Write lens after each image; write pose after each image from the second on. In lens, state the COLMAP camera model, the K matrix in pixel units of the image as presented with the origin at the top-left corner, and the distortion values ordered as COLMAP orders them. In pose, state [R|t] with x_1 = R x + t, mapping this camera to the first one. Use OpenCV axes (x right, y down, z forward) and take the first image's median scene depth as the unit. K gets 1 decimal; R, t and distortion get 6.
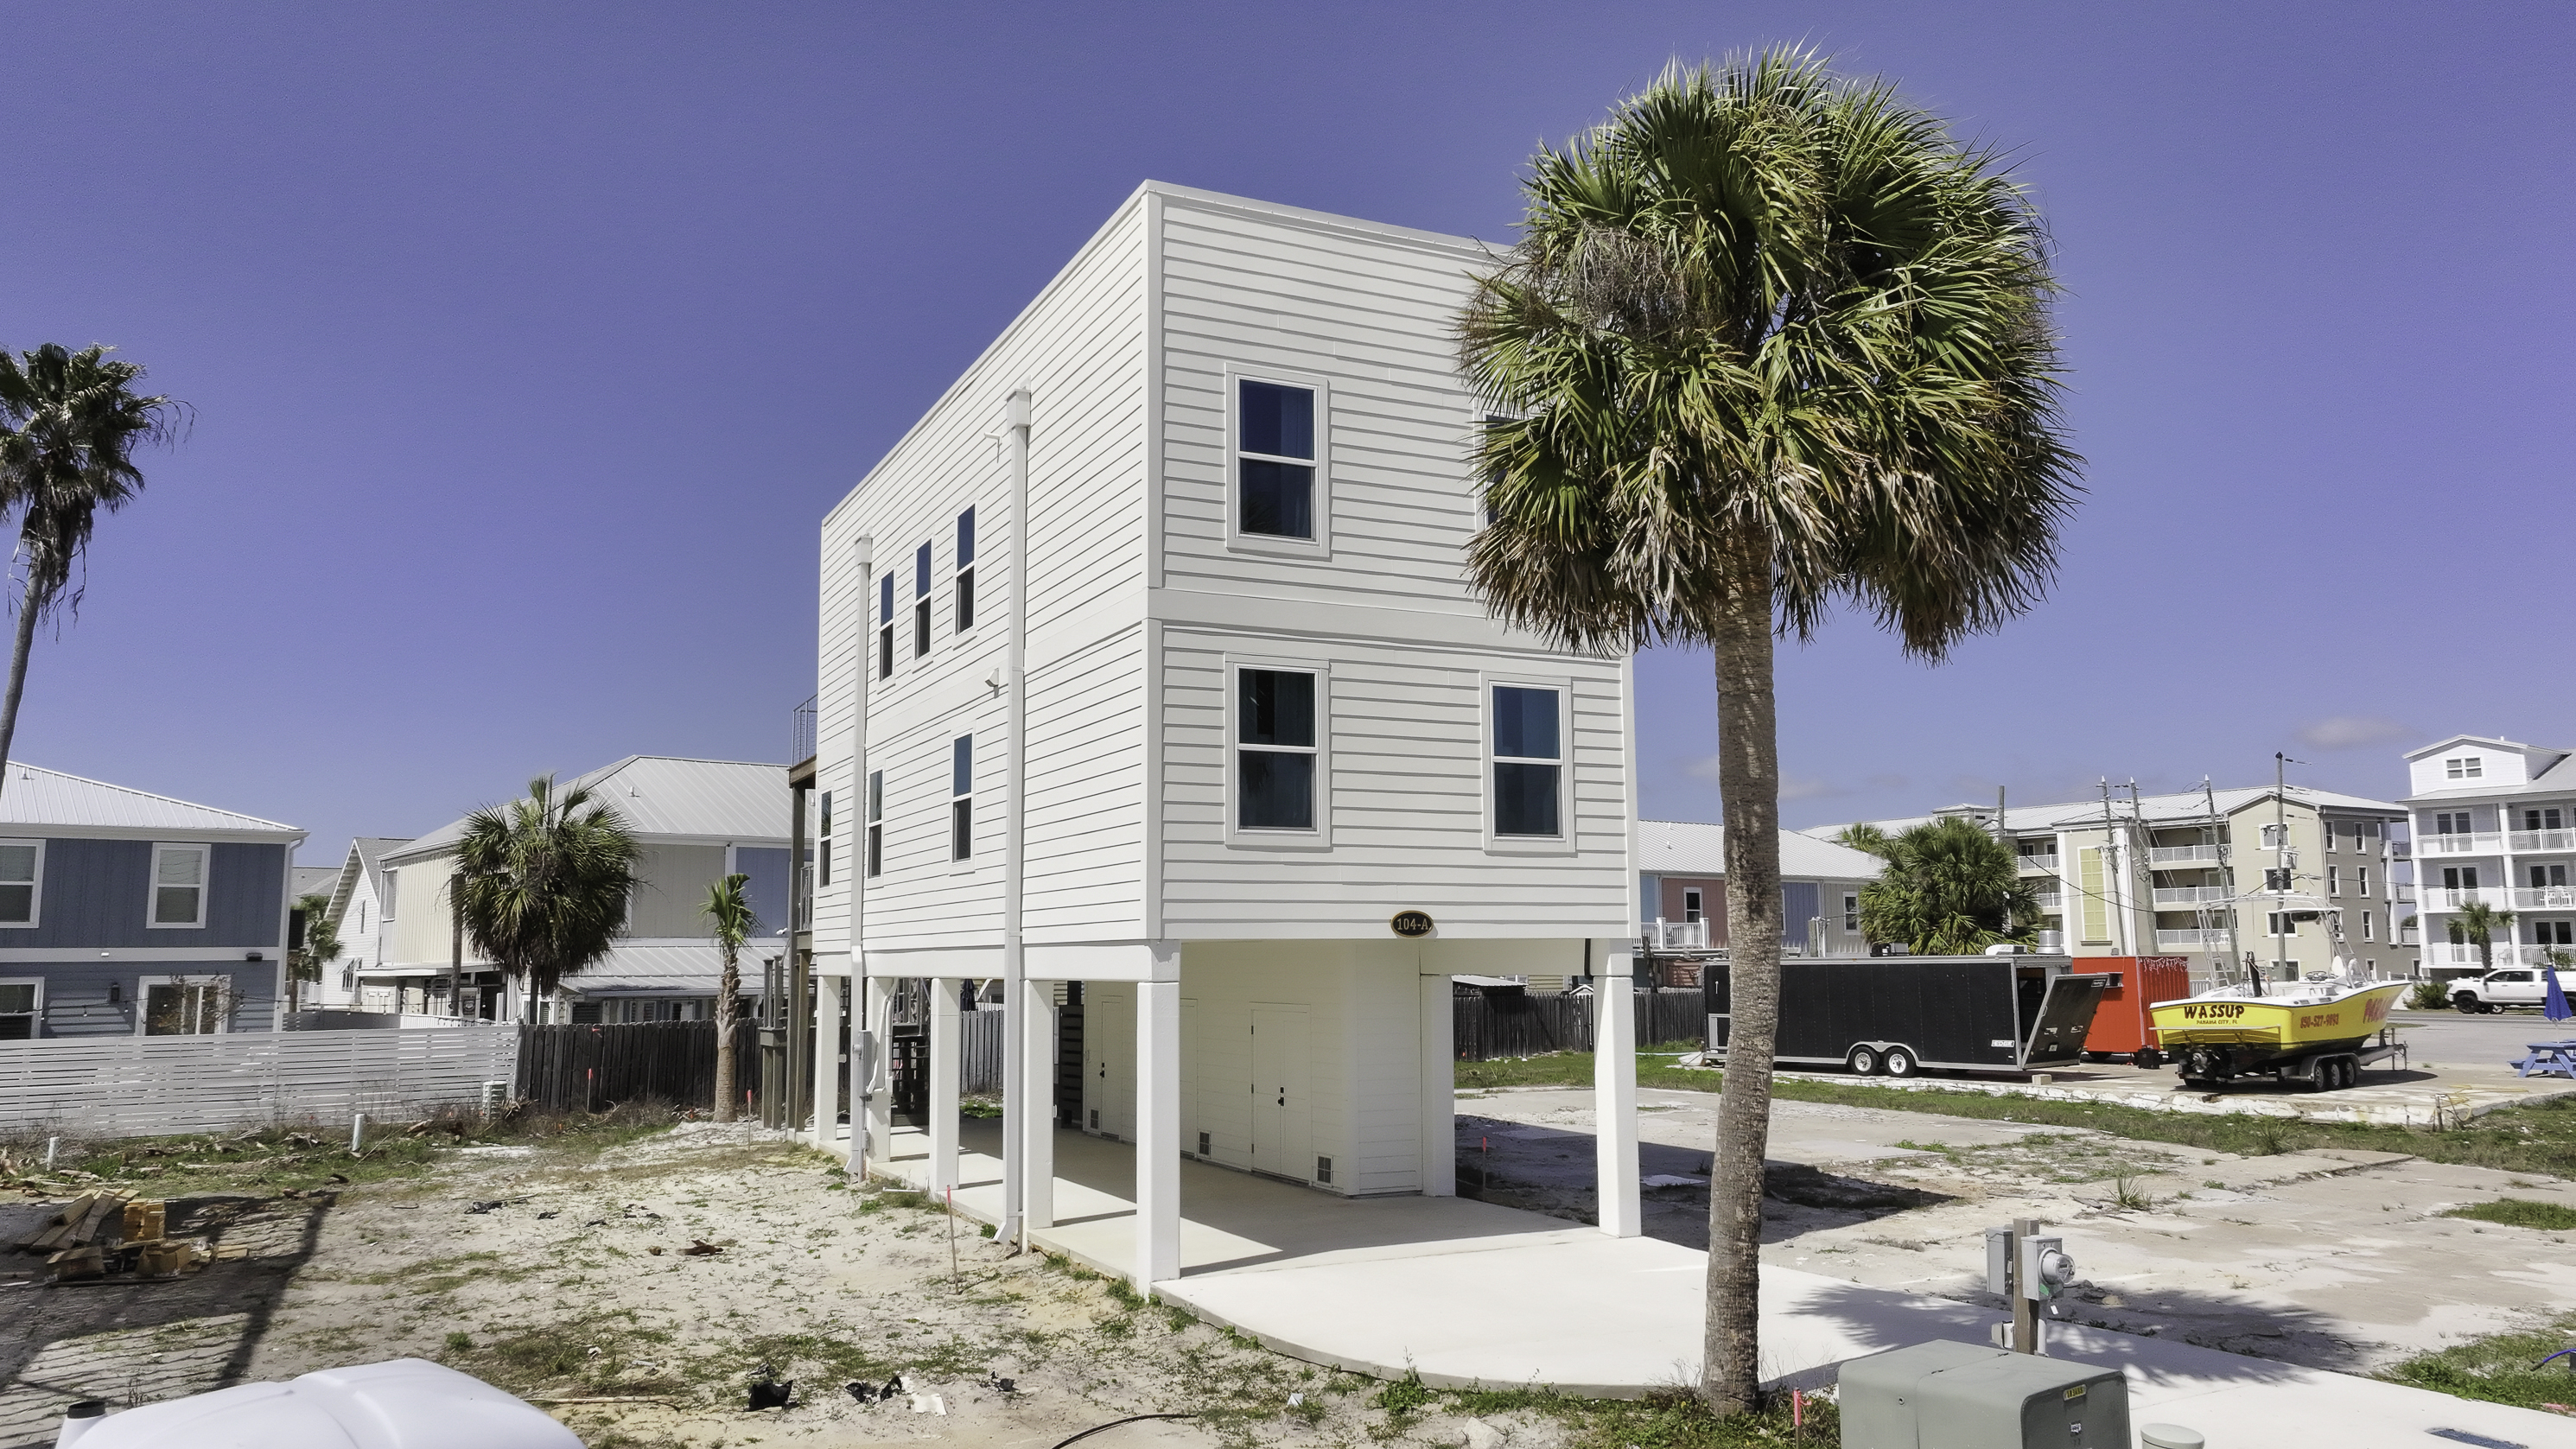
lens RADIAL K [[1815.1, 0, 1288.0], [0, 1815.1, 724.5], [0, 0, 1]] dist [-0.001281, 0.007986]
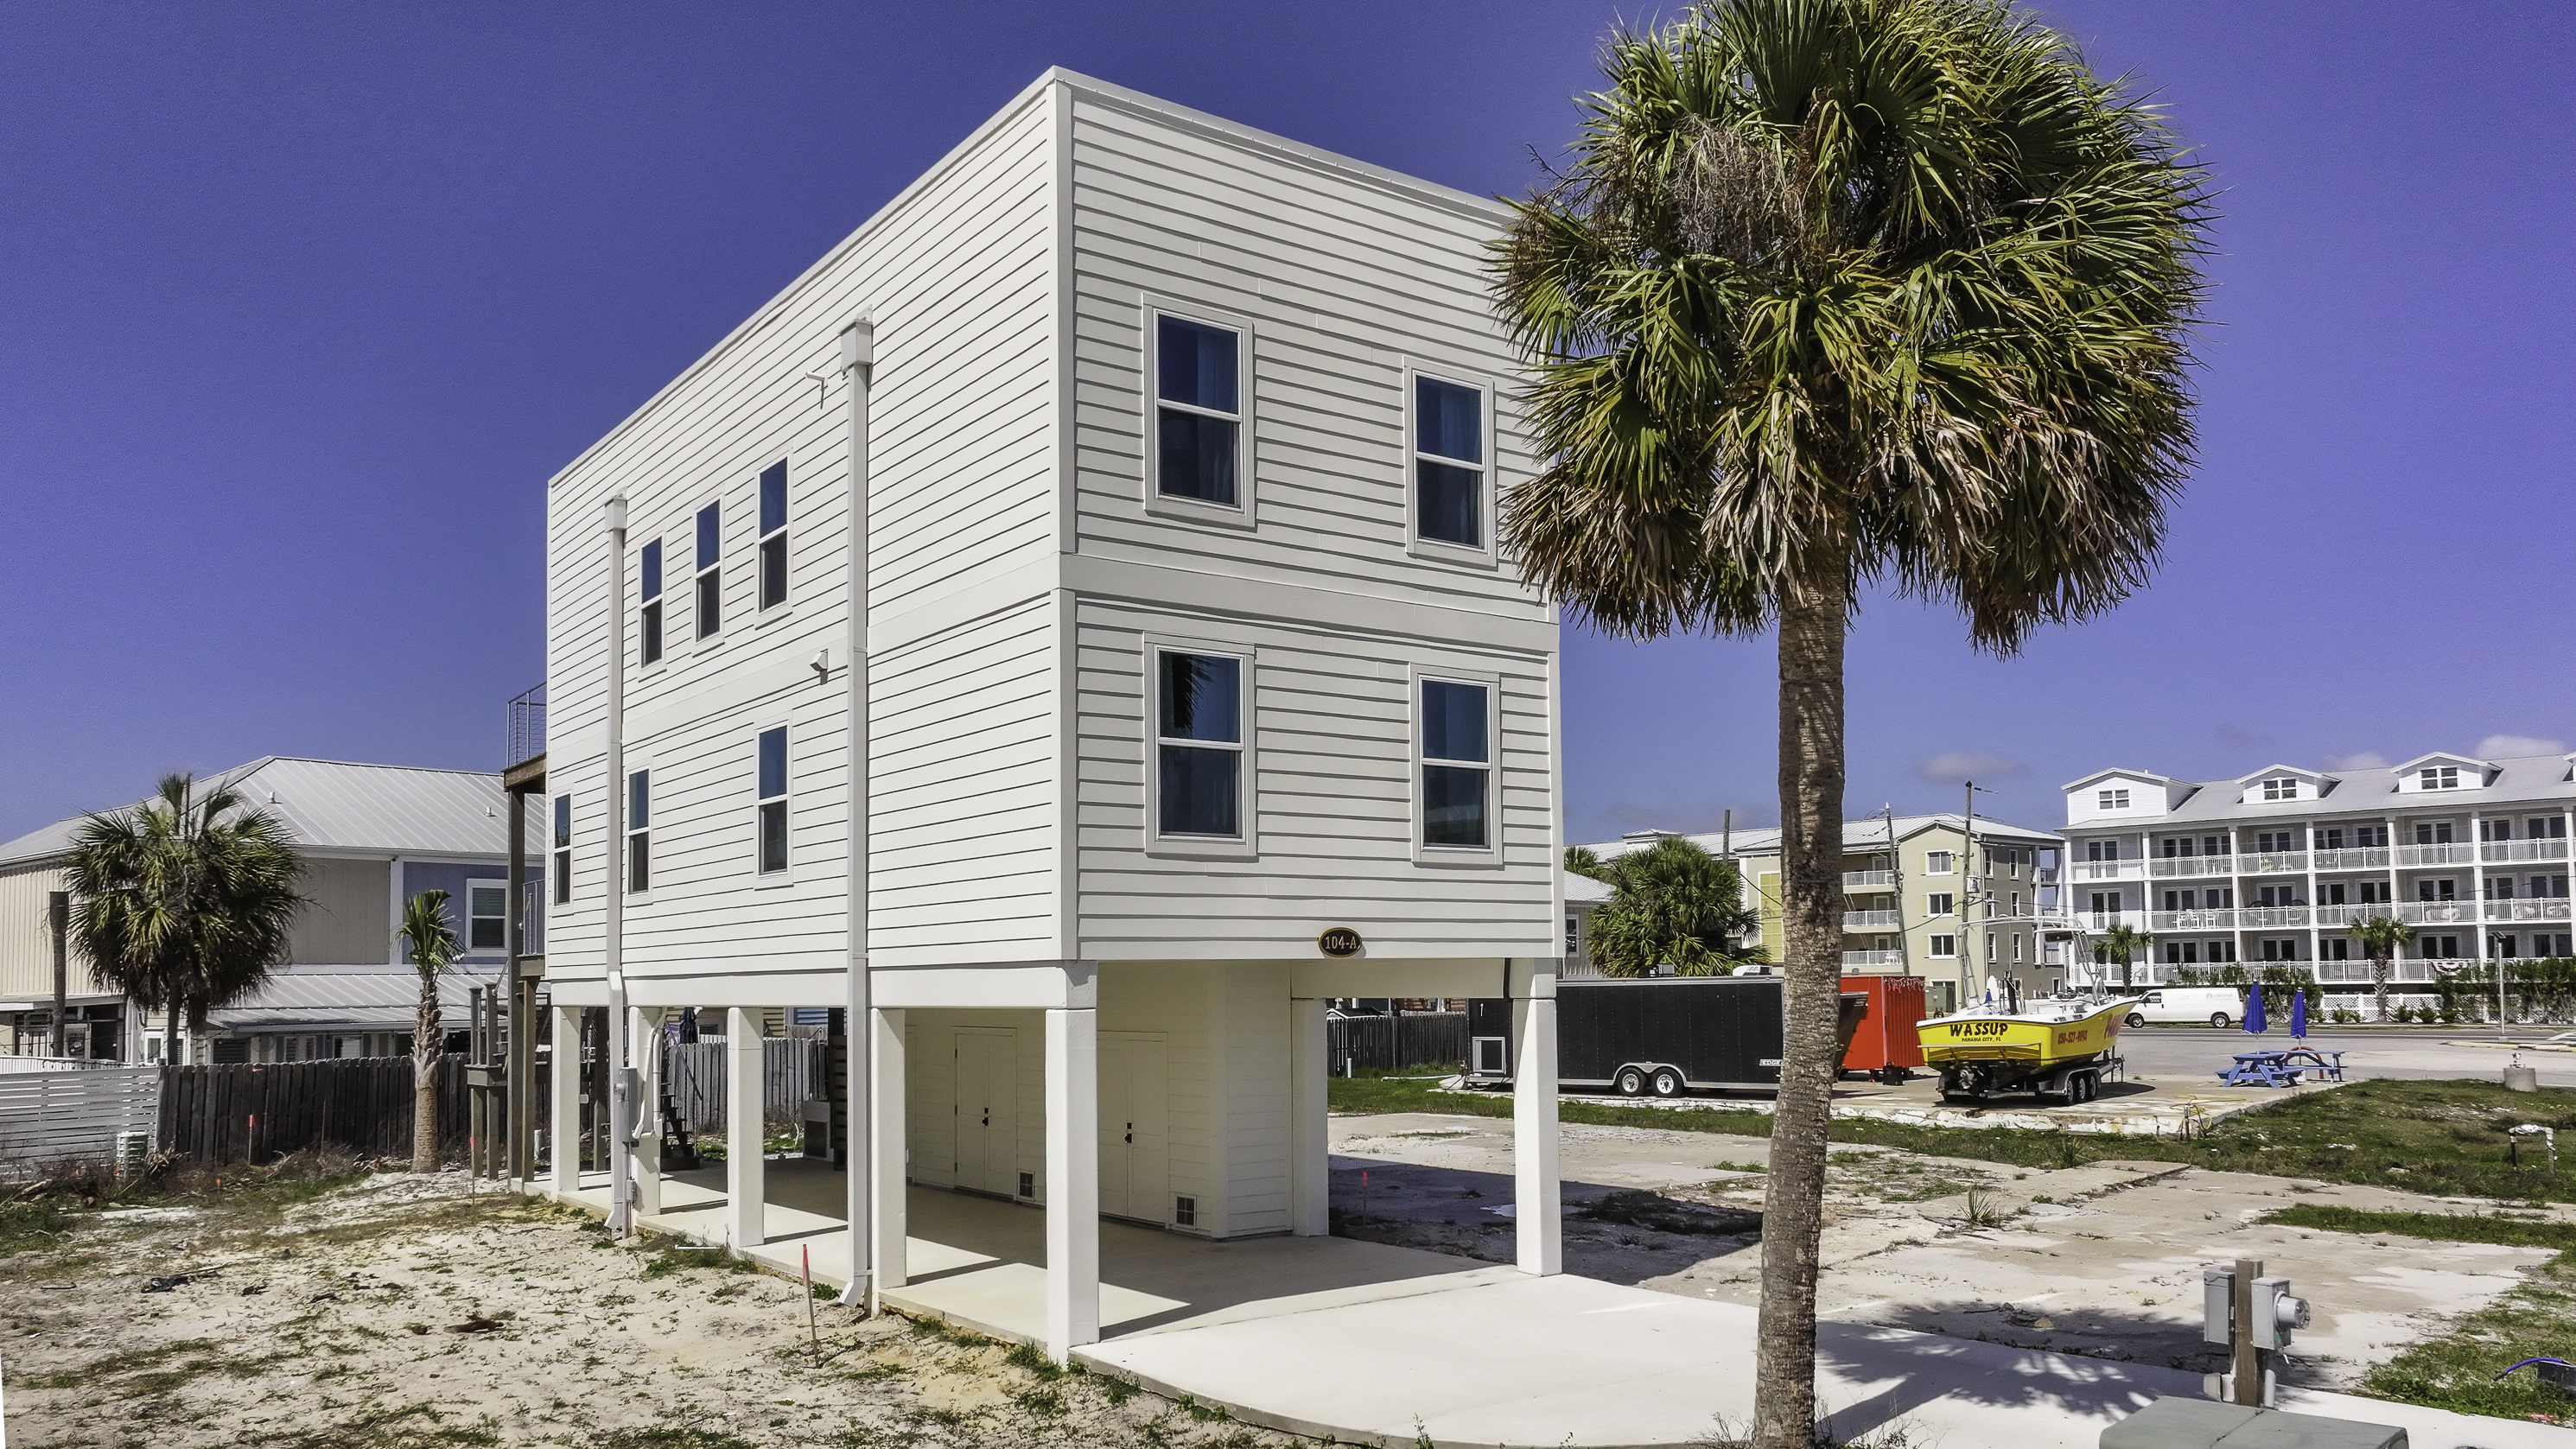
lens RADIAL K [[1852.8, 0, 1290.3], [0, 1852.8, 875.9], [0, 0, 1]] dist [-0.007264, 0.031770]
pose [[0.982954, 0.004451, 0.183796, -0.097603], [-0.017304, 0.997509, 0.068387, 0.011452], [-0.183034, -0.070402, 0.980583, 0.083415]]
